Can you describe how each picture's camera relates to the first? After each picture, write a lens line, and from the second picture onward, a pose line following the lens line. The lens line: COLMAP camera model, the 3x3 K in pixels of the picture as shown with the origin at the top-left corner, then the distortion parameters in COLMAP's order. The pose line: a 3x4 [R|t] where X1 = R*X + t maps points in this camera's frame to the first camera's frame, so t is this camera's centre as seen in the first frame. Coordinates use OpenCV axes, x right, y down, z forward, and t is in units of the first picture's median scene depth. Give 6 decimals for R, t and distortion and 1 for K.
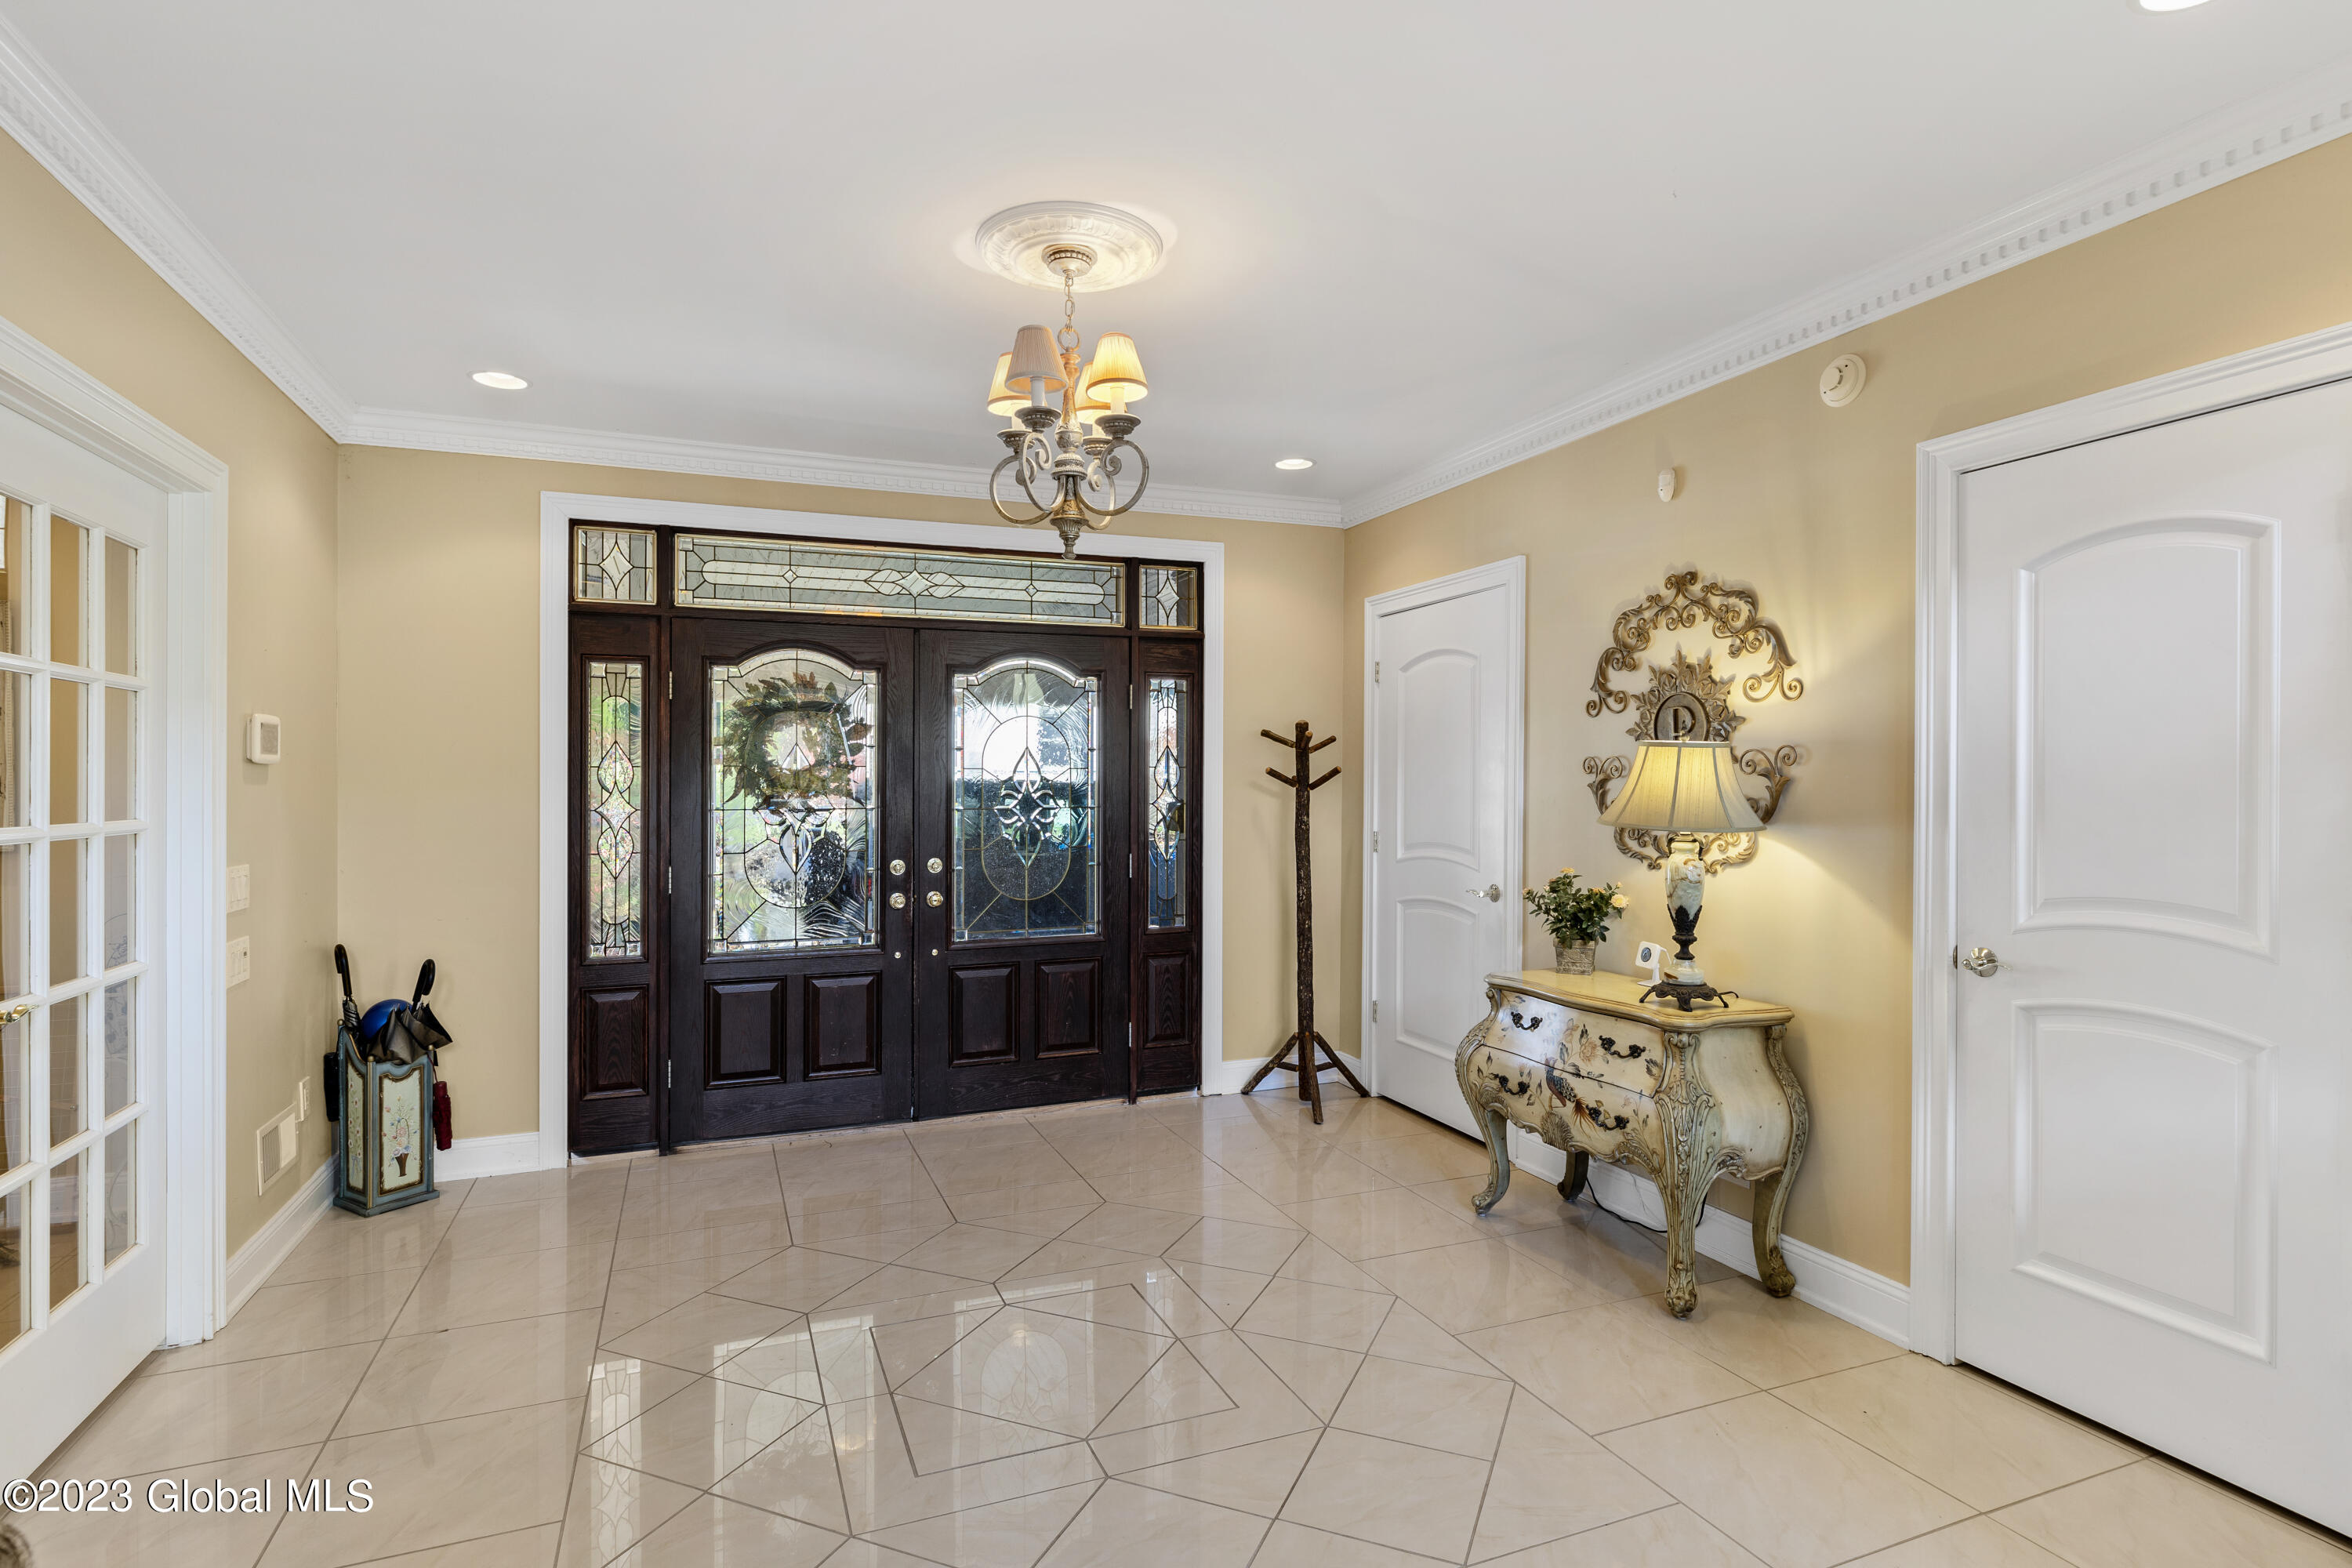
lens RADIAL K [[1176.8, 0, 1140.9], [0, 1176.8, 794.0], [0, 0, 1]] dist [-0.000650, -0.000114]
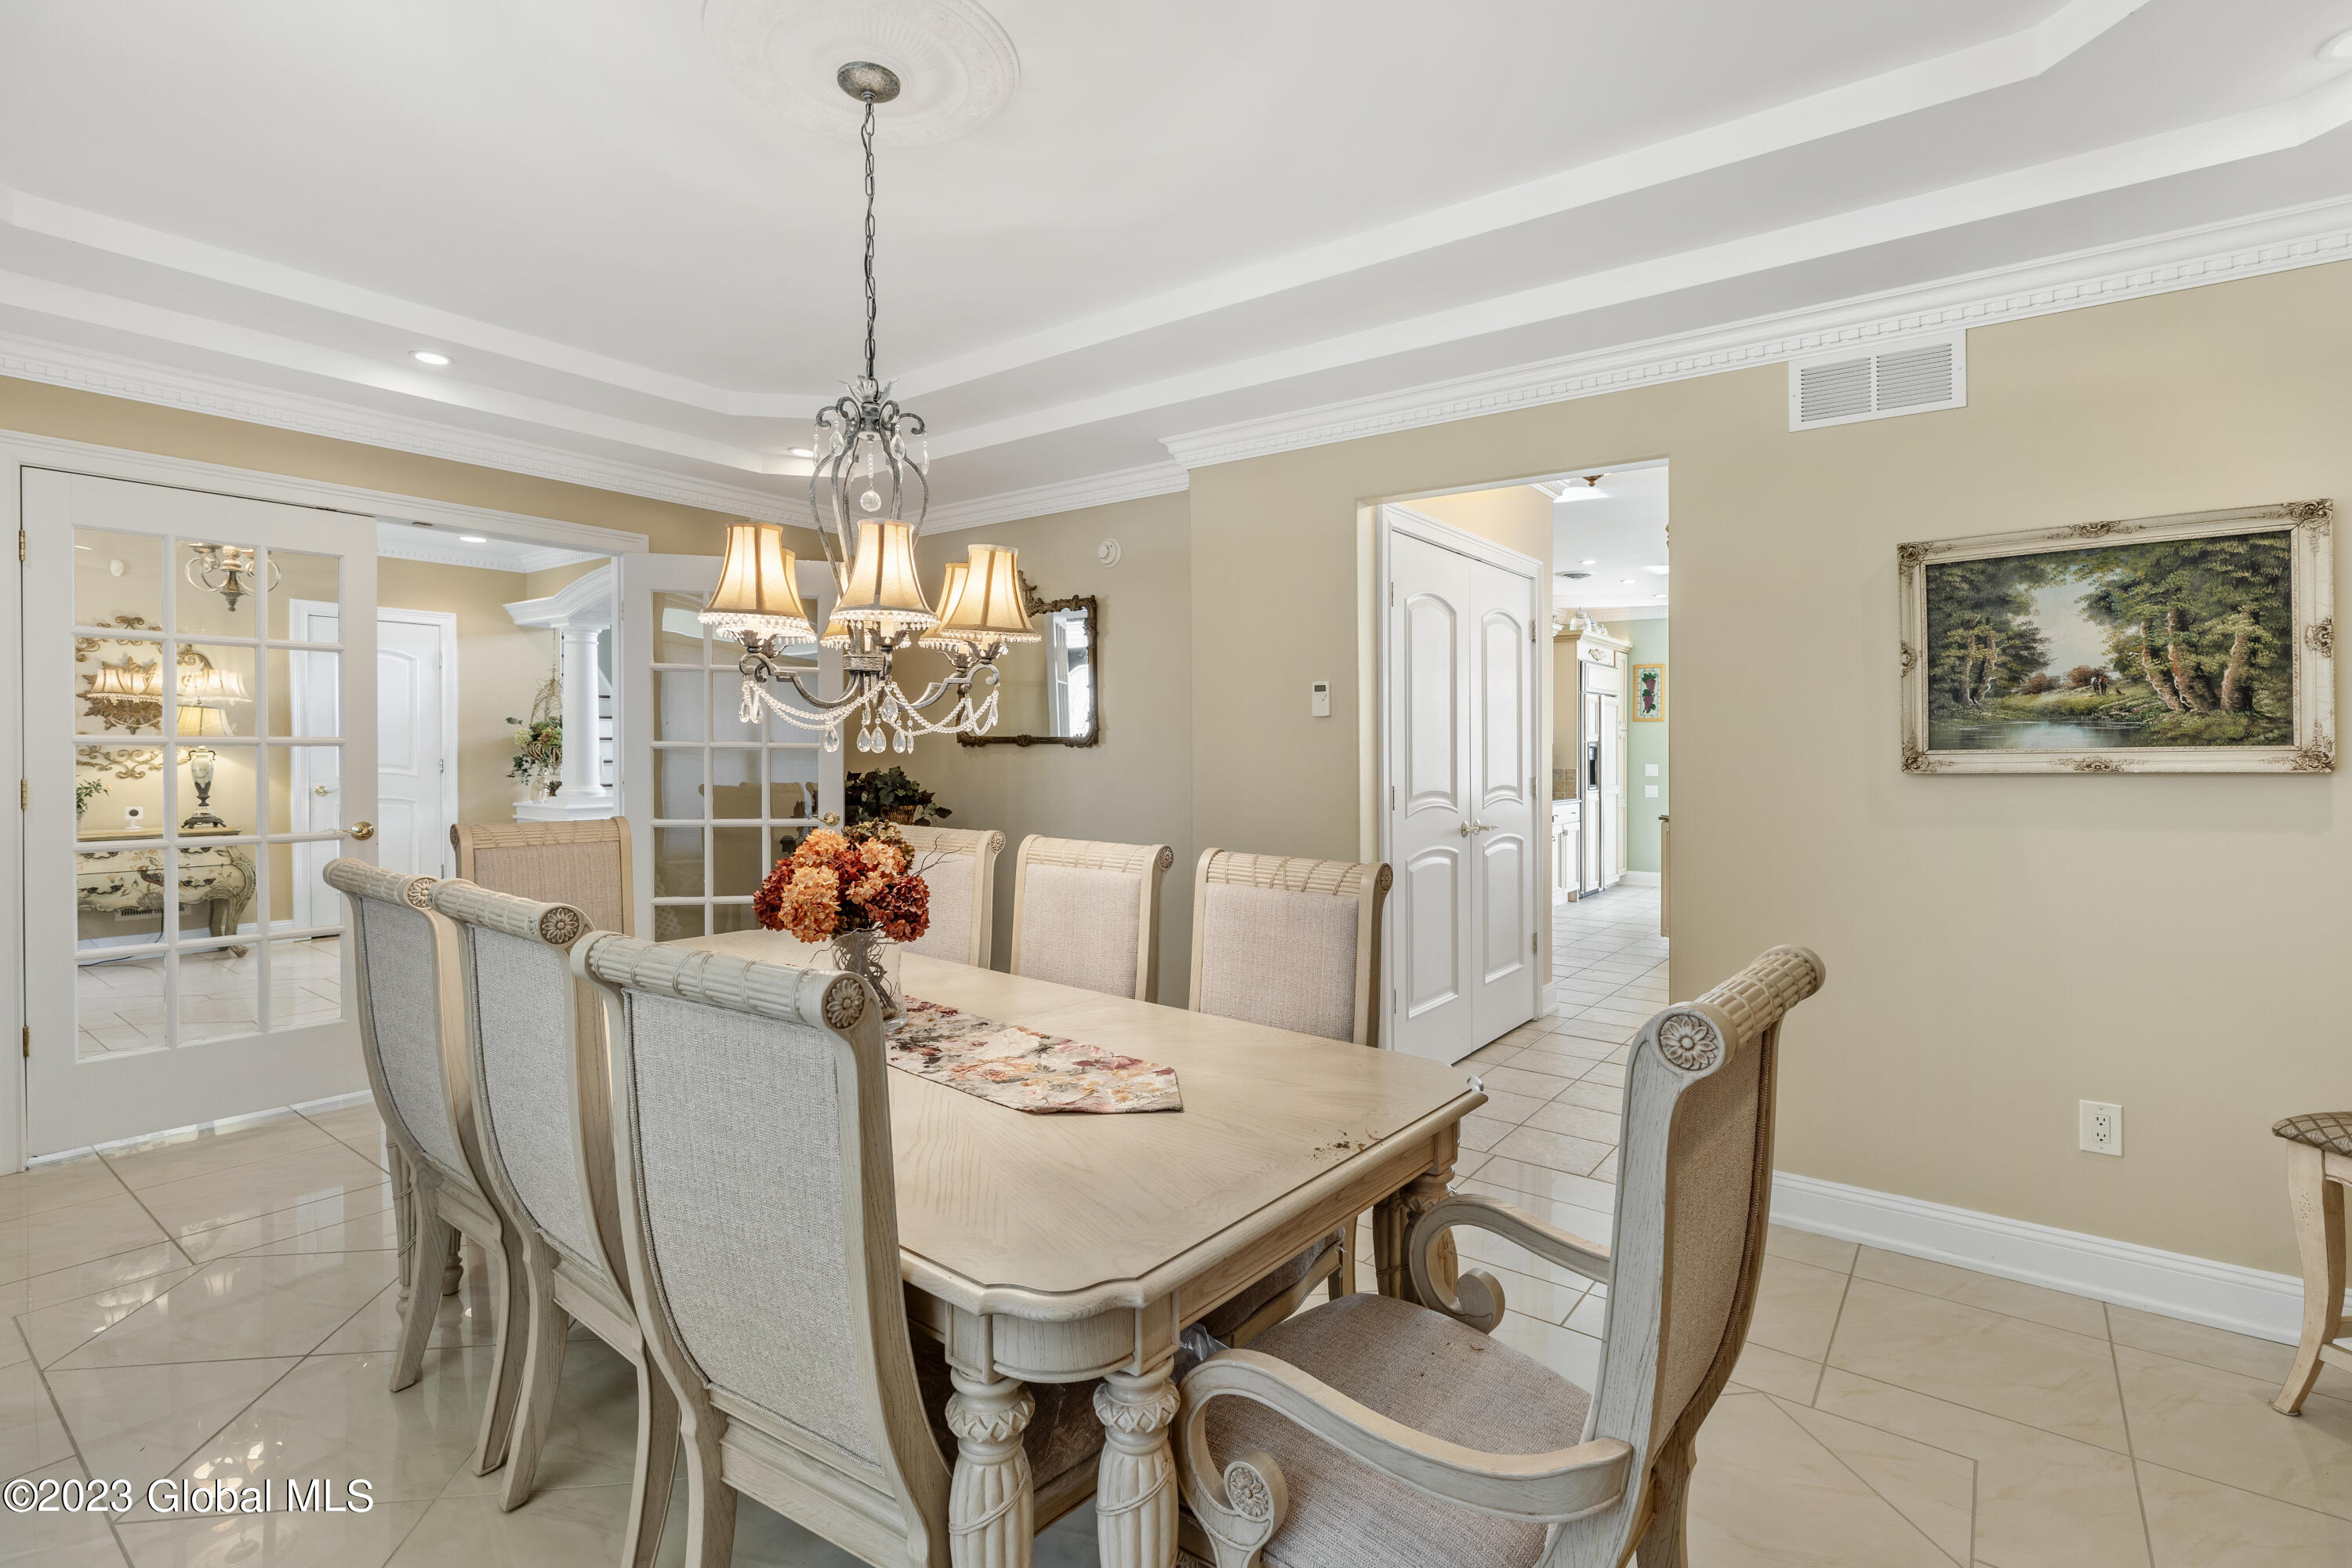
lens RADIAL K [[1088.2, 0, 1192.4], [0, 1088.2, 769.6], [0, 0, 1]] dist [-0.005245, -0.001041]
pose [[-0.540210, -0.011830, 0.841447, -1.044127], [0.006419, 0.999814, 0.018178, 0.023117], [-0.841506, 0.015221, -0.540033, 0.257701]]
